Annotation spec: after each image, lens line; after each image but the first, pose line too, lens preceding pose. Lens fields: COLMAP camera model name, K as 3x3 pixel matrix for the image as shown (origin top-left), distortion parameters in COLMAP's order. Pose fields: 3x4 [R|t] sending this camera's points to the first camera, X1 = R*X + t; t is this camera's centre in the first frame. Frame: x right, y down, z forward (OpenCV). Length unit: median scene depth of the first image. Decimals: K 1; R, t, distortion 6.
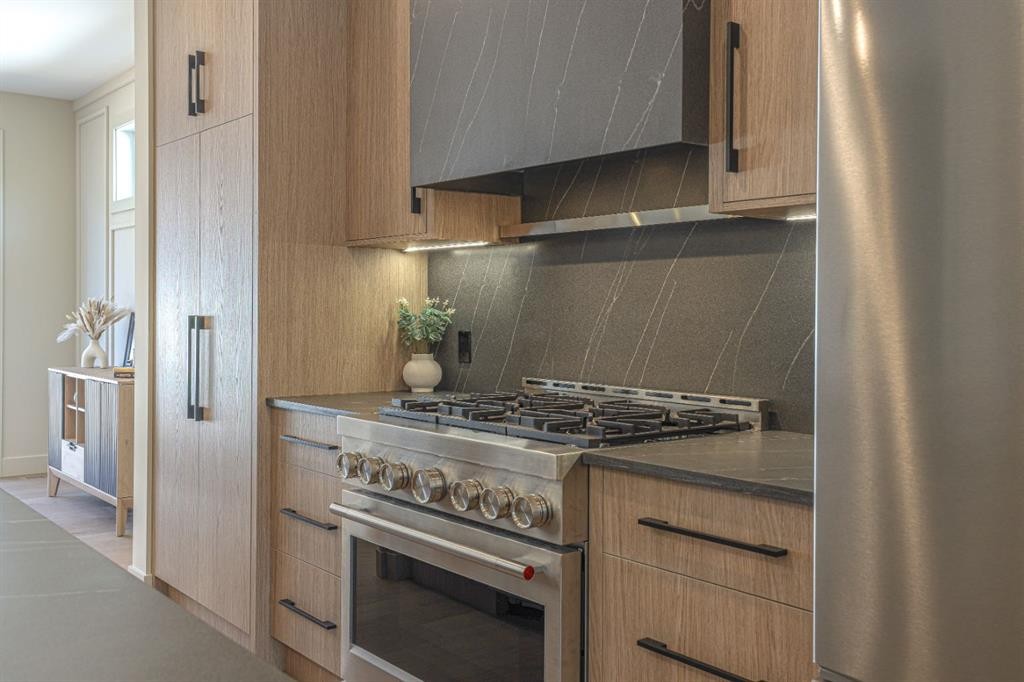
lens RADIAL K [[988.7, 0, 531.4], [0, 988.7, 315.0], [0, 0, 1]] dist [0.006534, 0.000000]
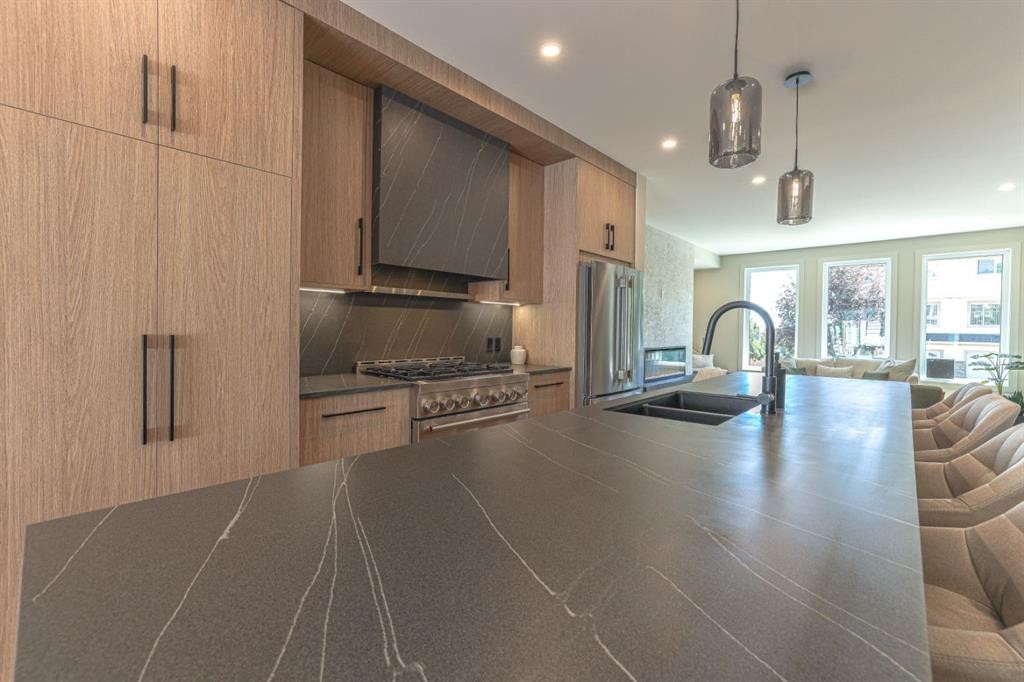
lens RADIAL K [[440.1, 0, 509.2], [0, 440.1, 329.2], [0, 0, 1]] dist [-0.025401, 0.012139]
pose [[-0.134951, -0.010426, 0.990797, -1.302709], [-0.004759, 0.999940, 0.009873, -0.018120], [-0.990841, -0.003383, -0.134993, 1.151362]]
